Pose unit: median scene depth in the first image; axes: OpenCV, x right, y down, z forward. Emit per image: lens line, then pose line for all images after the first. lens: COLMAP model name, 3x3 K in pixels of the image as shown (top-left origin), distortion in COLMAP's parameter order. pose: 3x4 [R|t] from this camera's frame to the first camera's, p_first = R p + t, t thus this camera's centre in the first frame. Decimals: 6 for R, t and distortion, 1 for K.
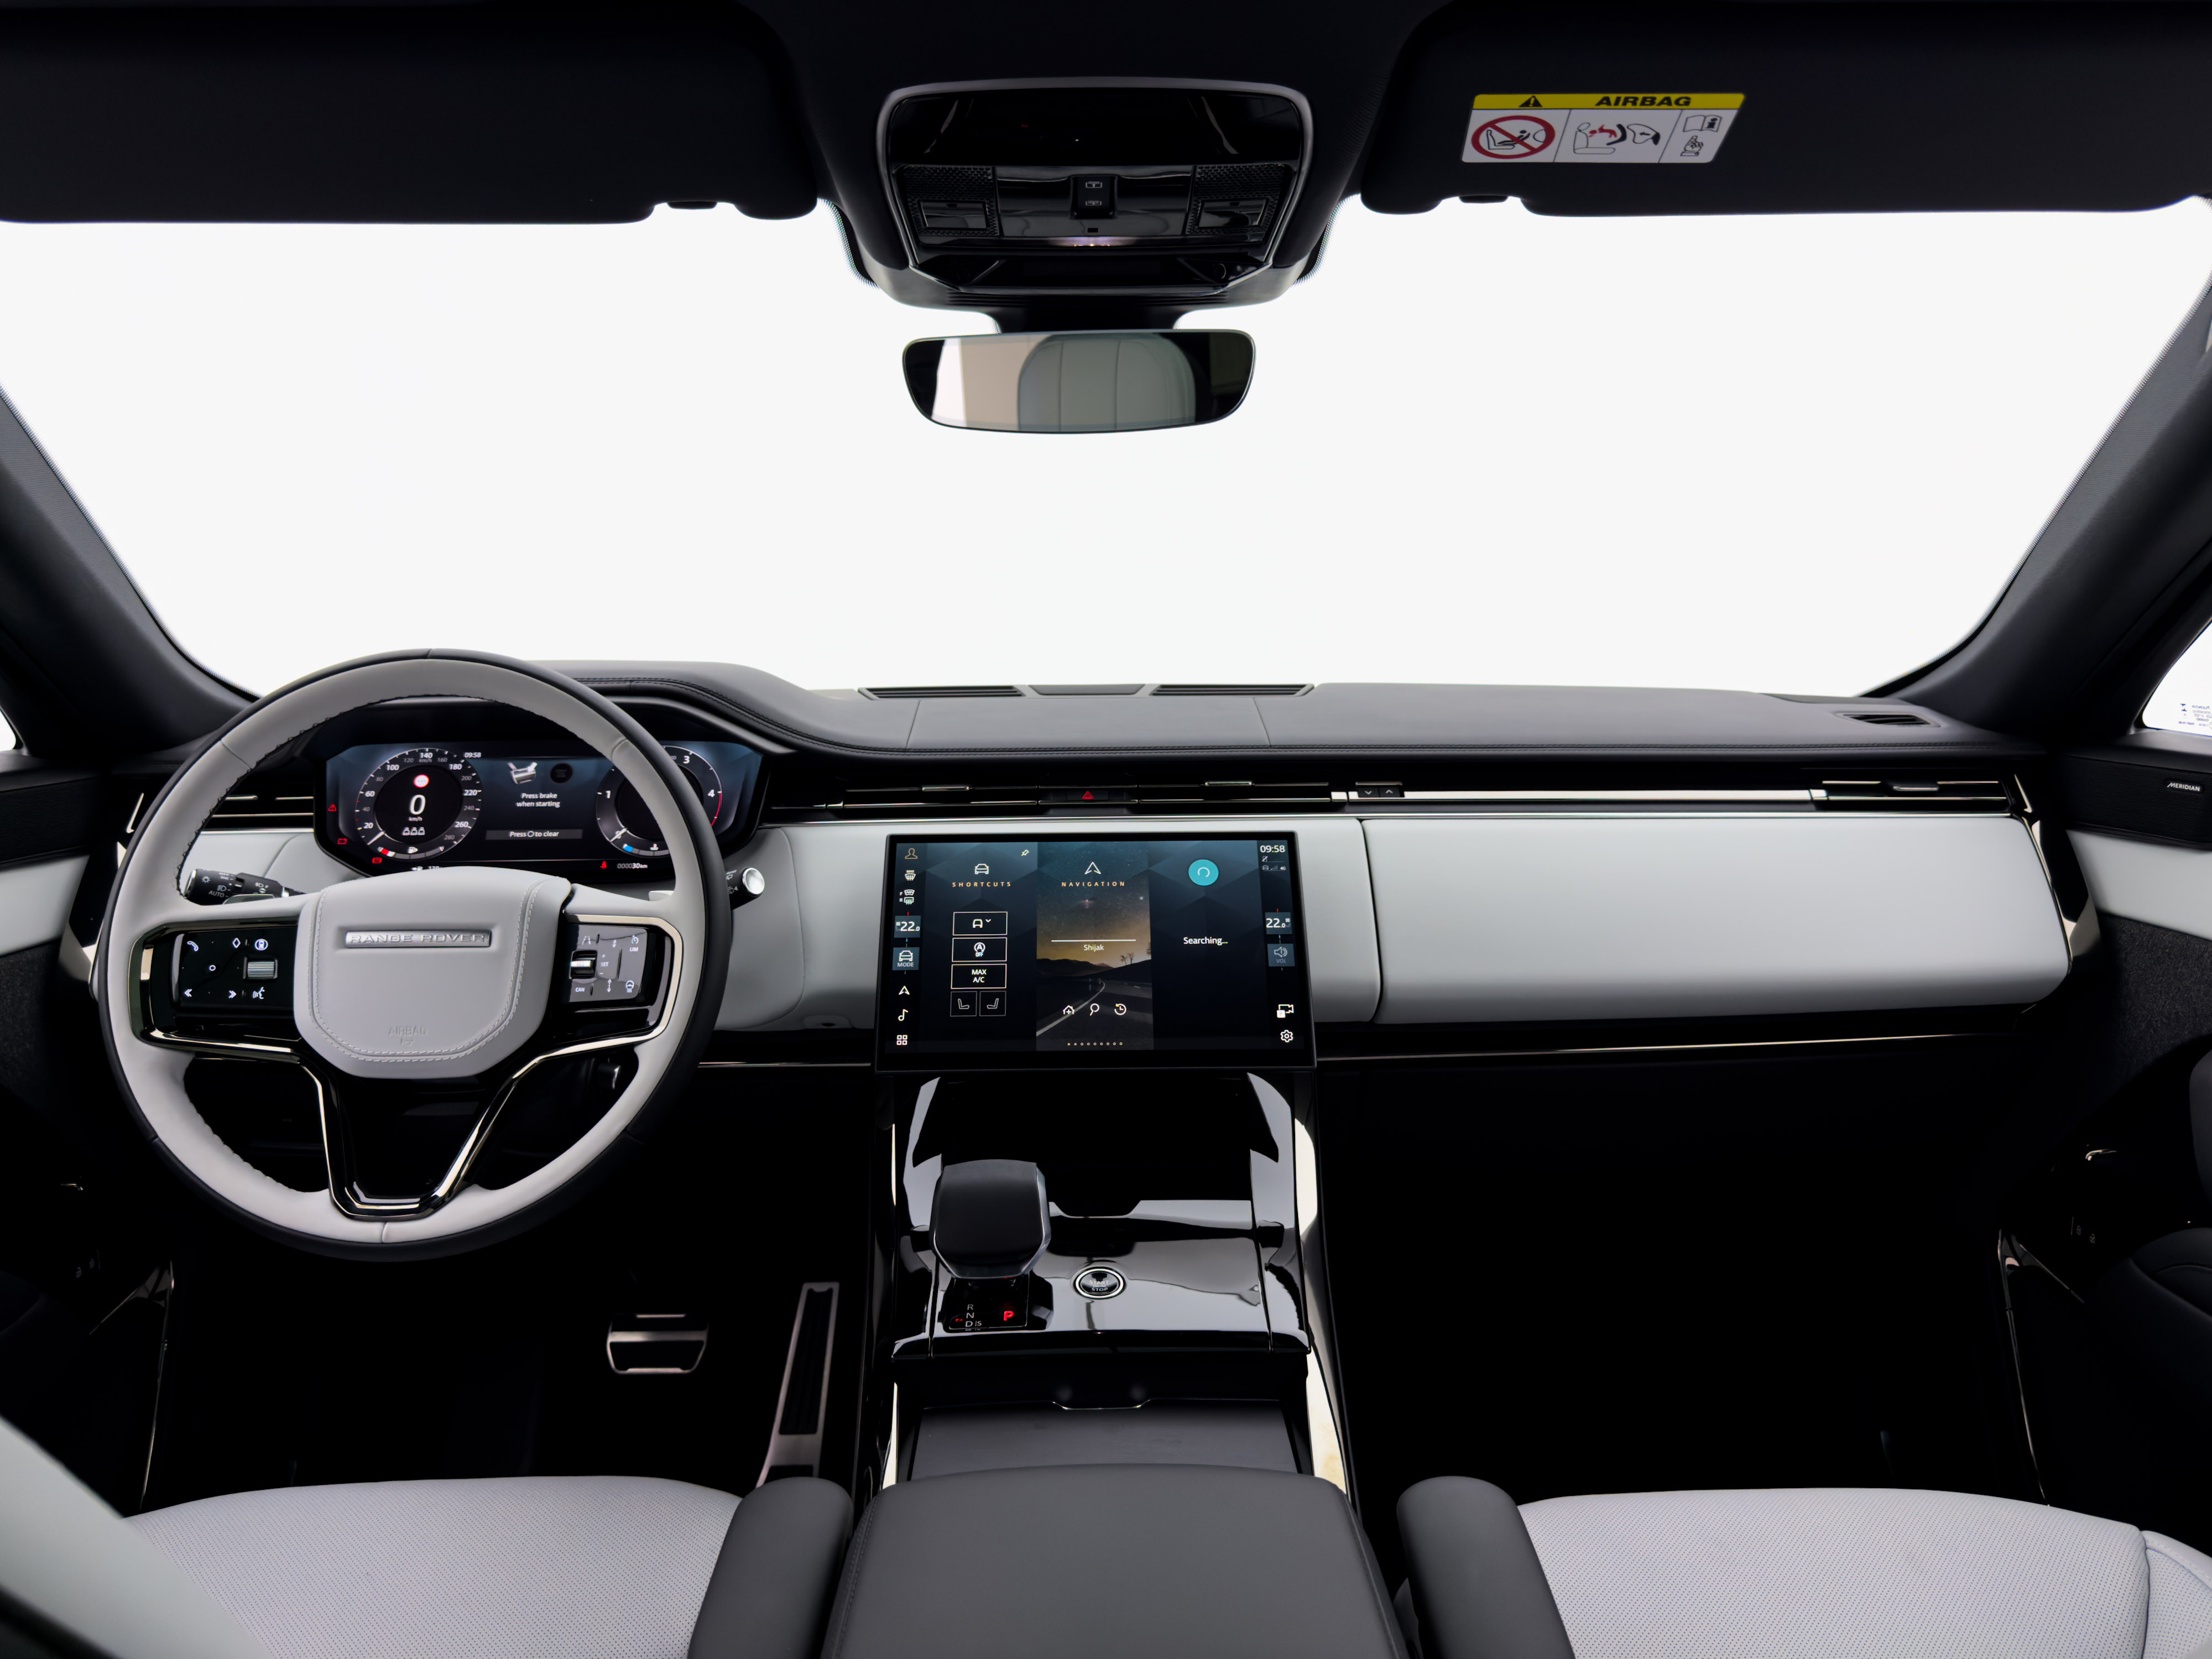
lens RADIAL K [[1534.8, 0, 1105.8], [0, 1534.8, 771.0], [0, 0, 1]] dist [0.064369, -0.099114]
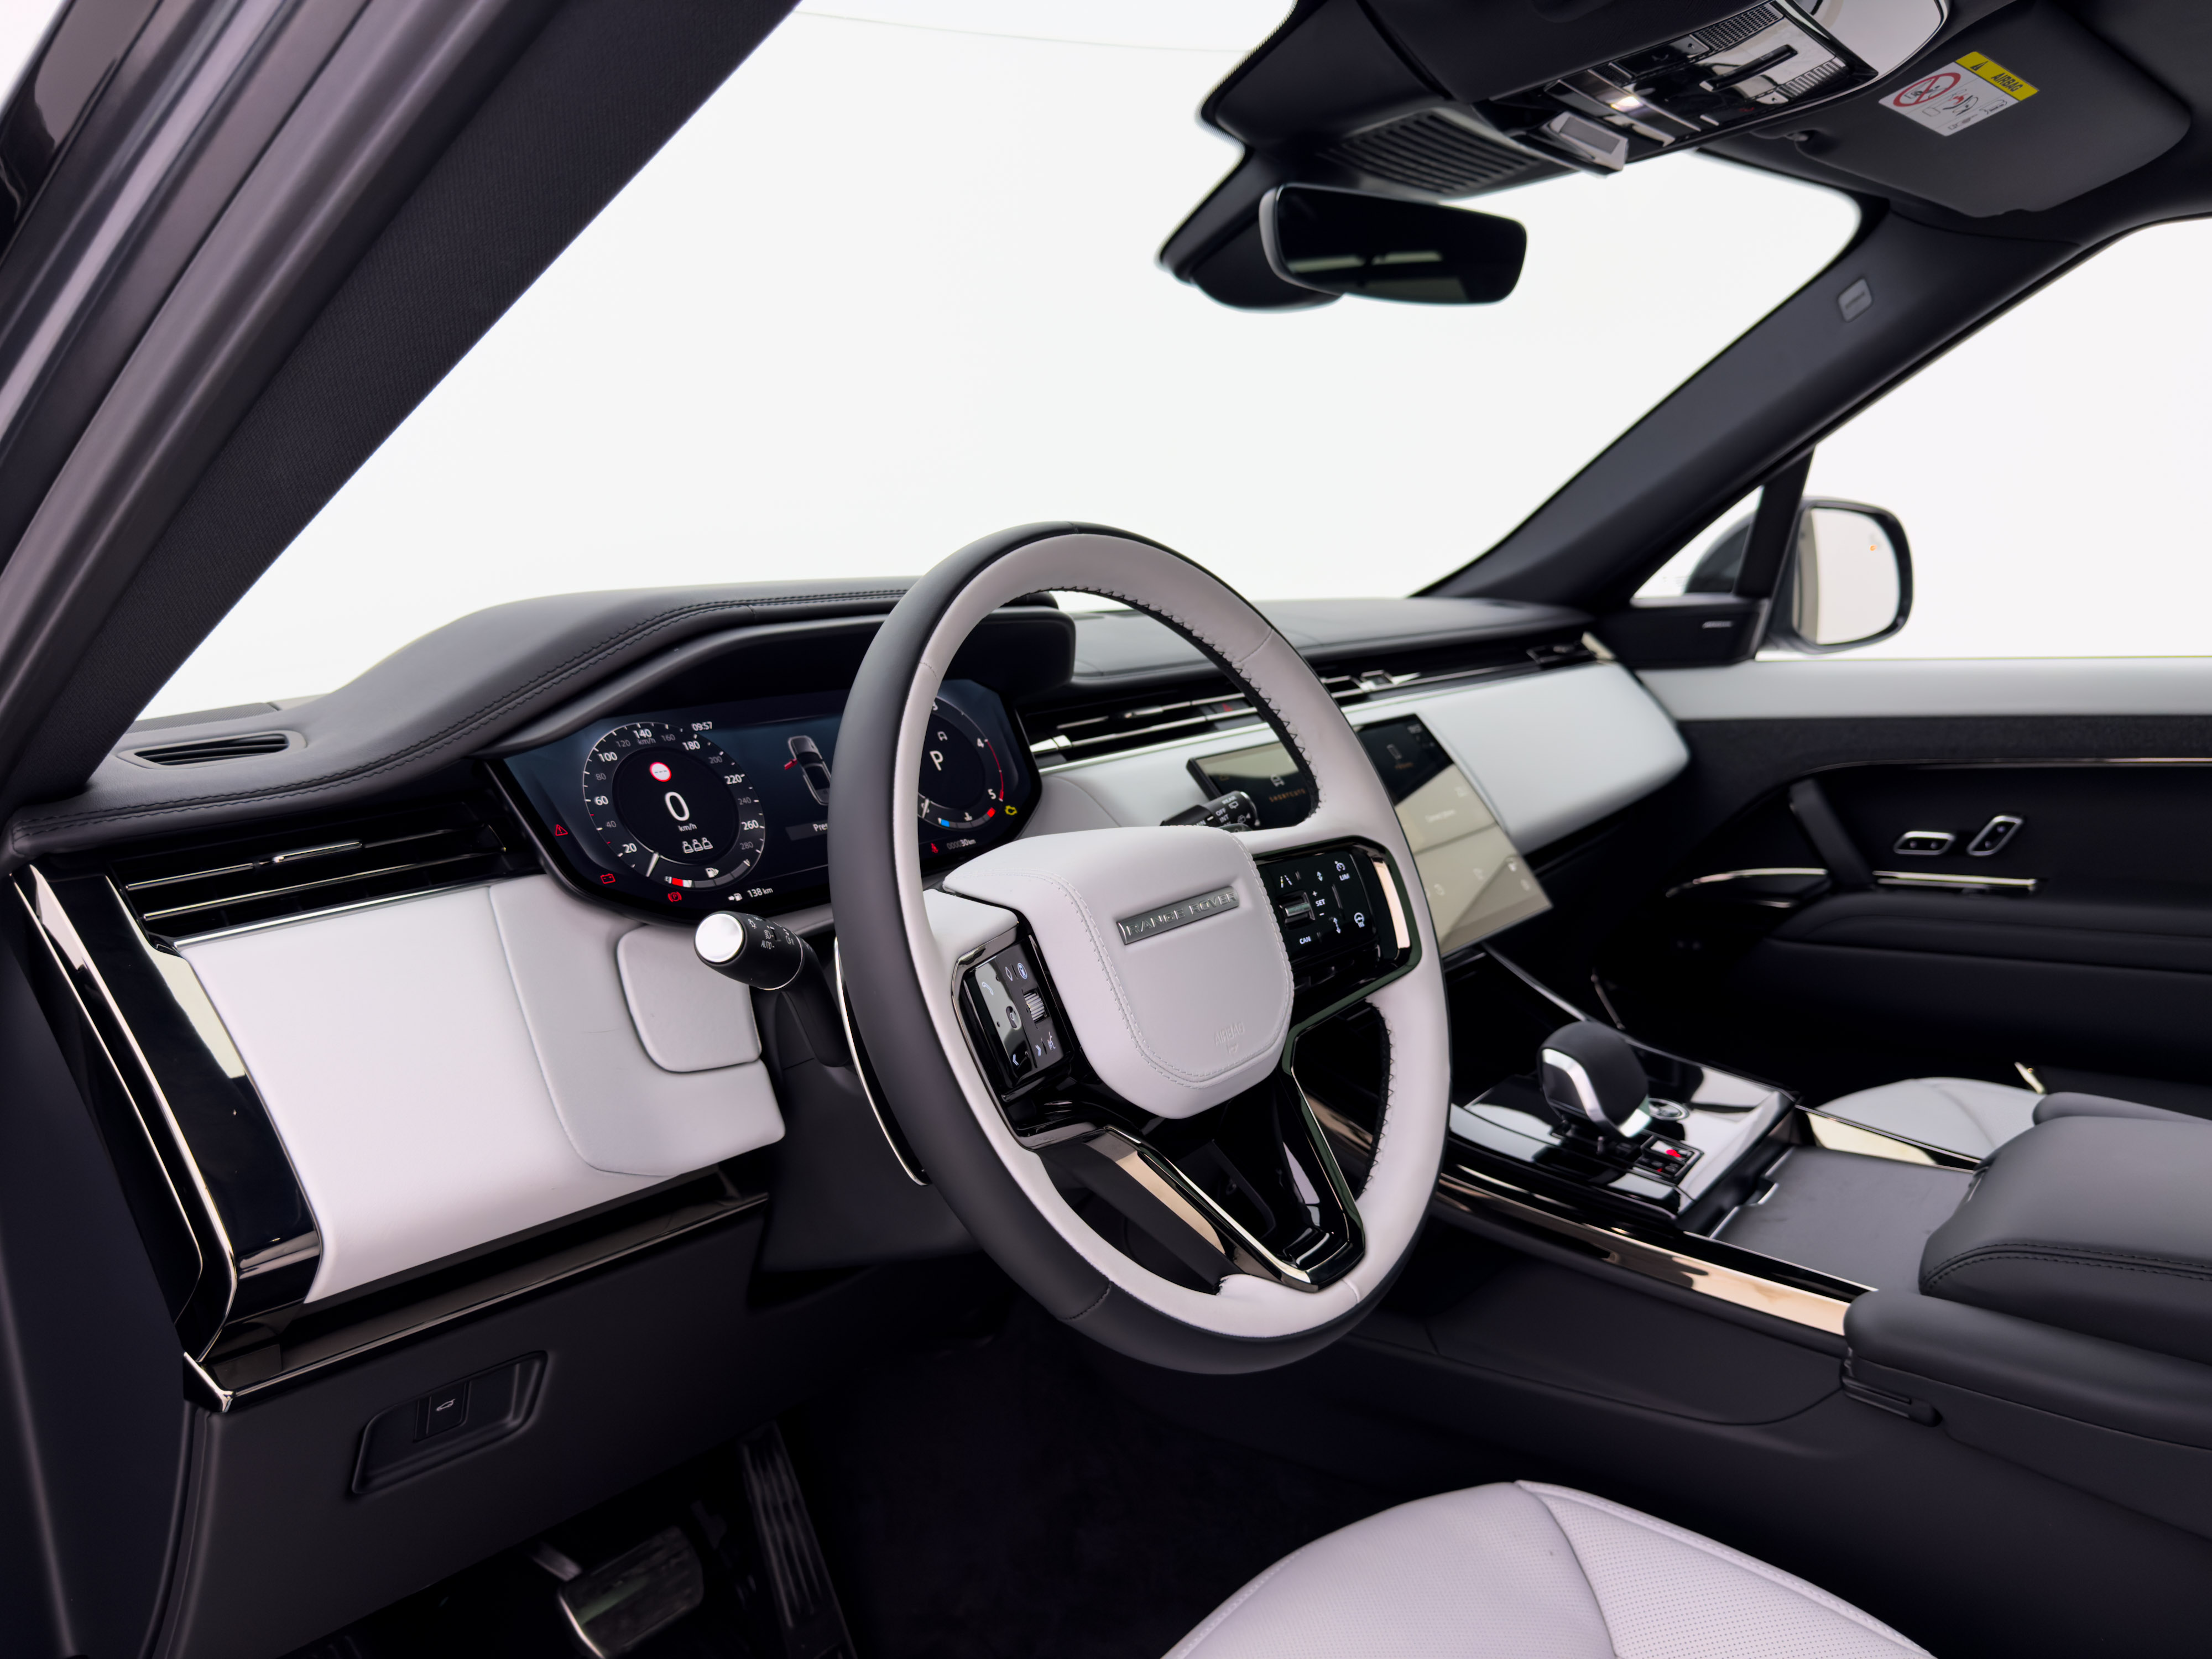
lens RADIAL K [[1534.8, 0, 1105.8], [0, 1534.8, 771.0], [0, 0, 1]] dist [0.064369, -0.099114]
pose [[0.657828, -0.122335, 0.743167, -0.801384], [0.149143, 0.988340, 0.030678, 0.014244], [-0.738254, 0.090657, 0.668403, 0.445581]]
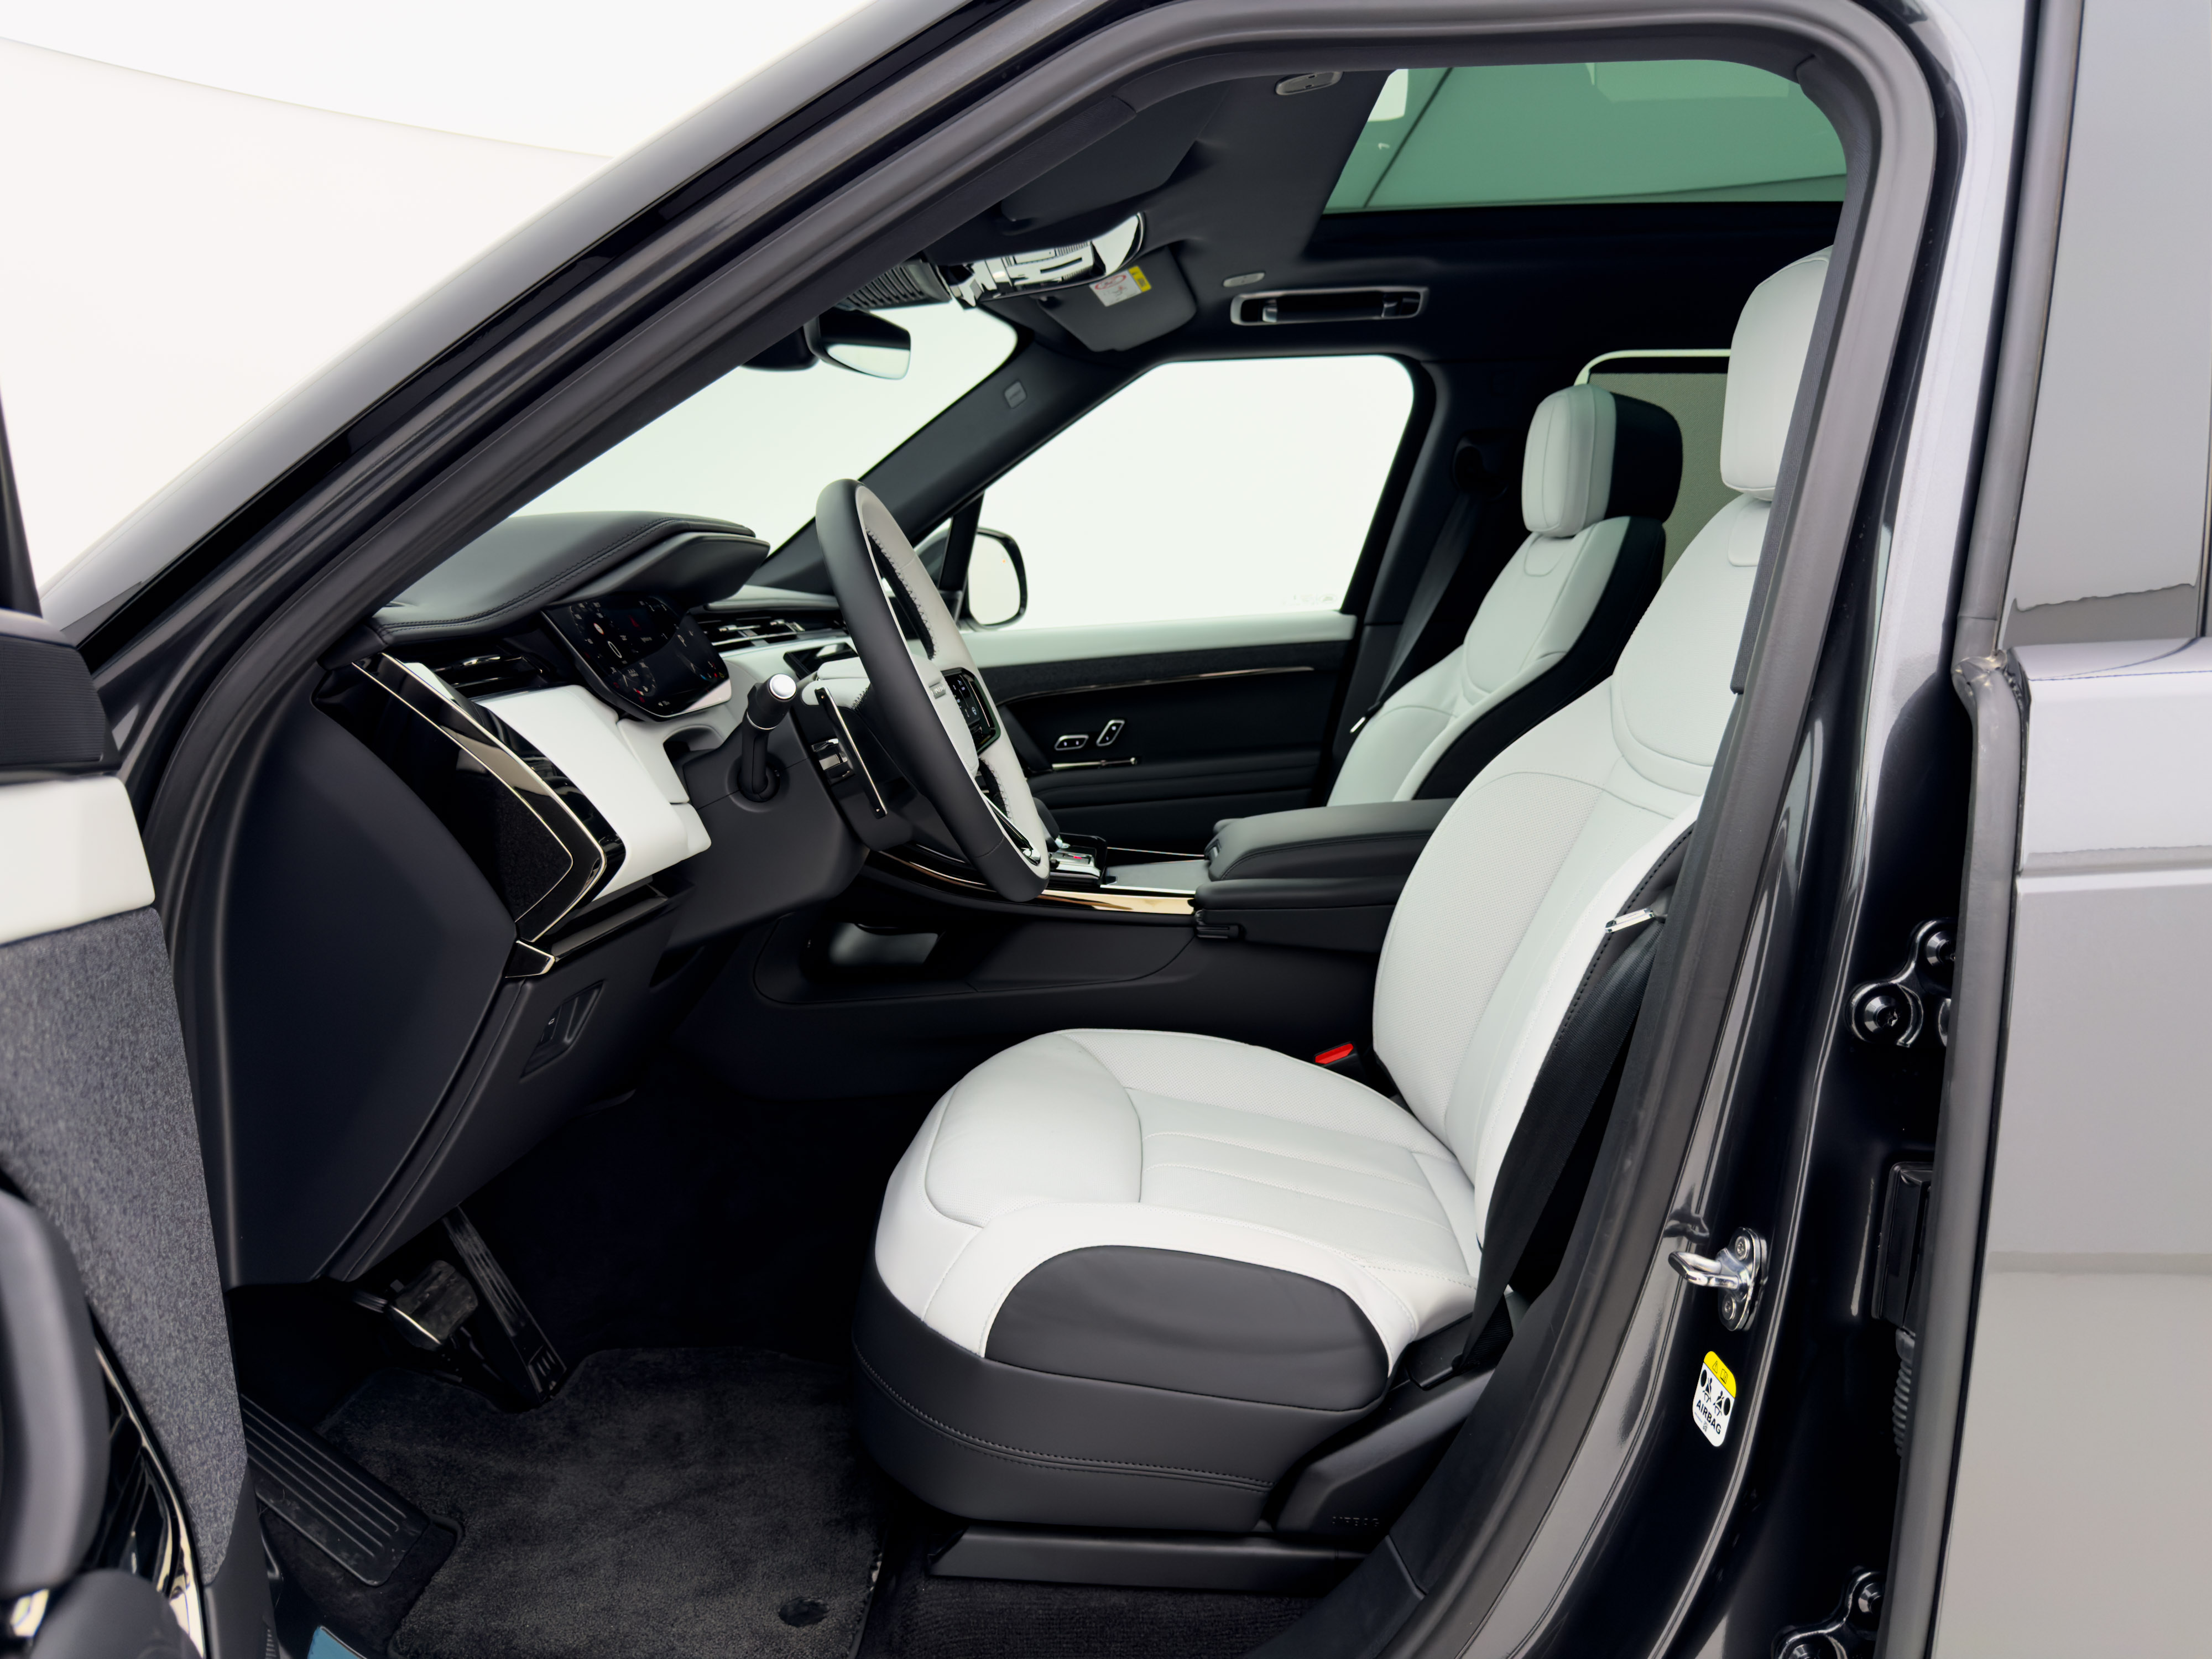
lens RADIAL K [[1534.8, 0, 1105.8], [0, 1534.8, 771.0], [0, 0, 1]] dist [0.064369, -0.099114]
pose [[0.056480, -0.114430, 0.991824, -1.446721], [0.189993, 0.976489, 0.101842, 0.058640], [-0.980160, 0.182687, 0.076893, 0.633974]]
